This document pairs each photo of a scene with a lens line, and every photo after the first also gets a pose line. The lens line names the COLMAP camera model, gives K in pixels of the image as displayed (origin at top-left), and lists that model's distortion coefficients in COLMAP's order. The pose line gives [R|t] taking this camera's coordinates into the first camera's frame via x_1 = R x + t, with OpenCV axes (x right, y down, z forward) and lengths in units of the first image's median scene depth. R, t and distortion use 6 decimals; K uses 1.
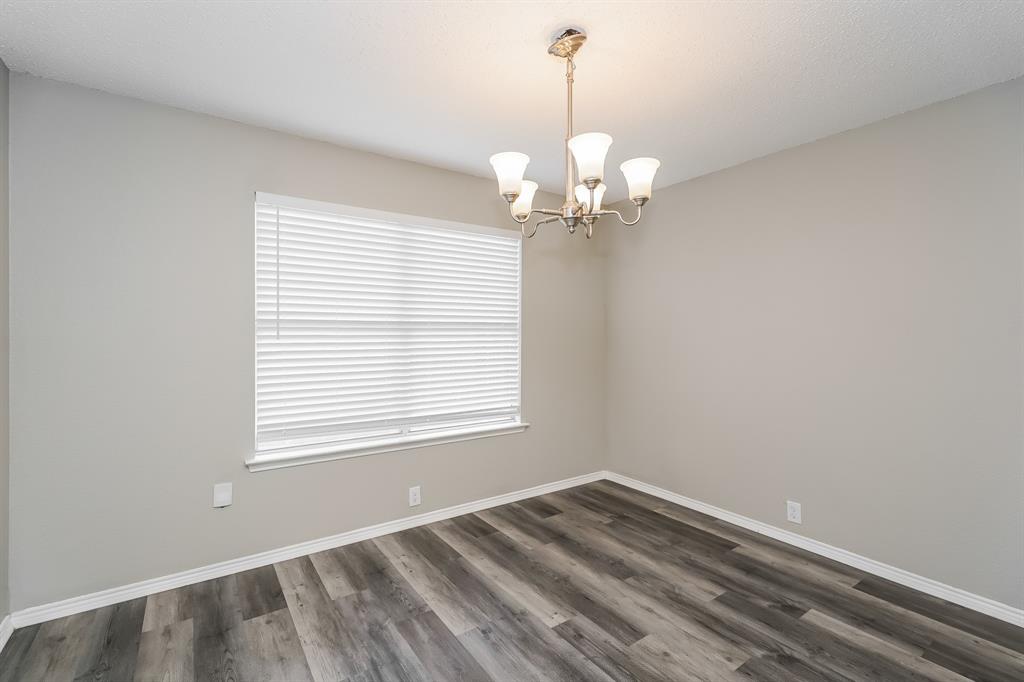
lens RADIAL K [[458.3, 0, 511.5], [0, 458.3, 337.0], [0, 0, 1]] dist [0.014537, 0.000949]
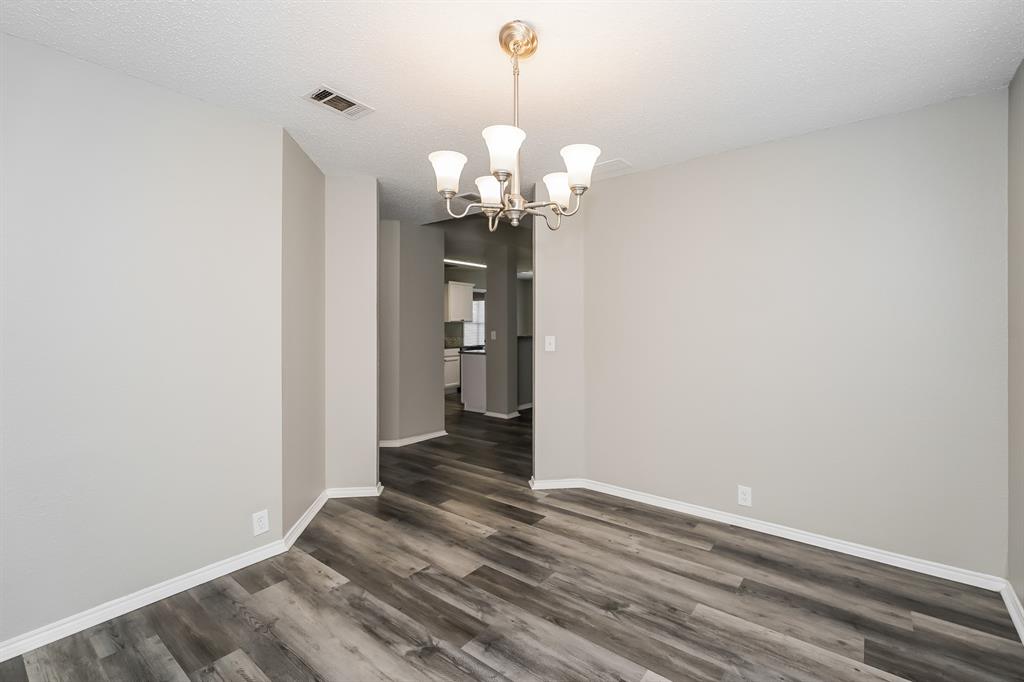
lens RADIAL K [[458.3, 0, 511.8], [0, 458.3, 336.6], [0, 0, 1]] dist [0.014537, 0.000949]
pose [[-0.960459, 0.006925, -0.278336, 0.384738], [0.001722, 0.999819, 0.018935, -0.011072], [0.278417, 0.017707, -0.960297, 1.818361]]
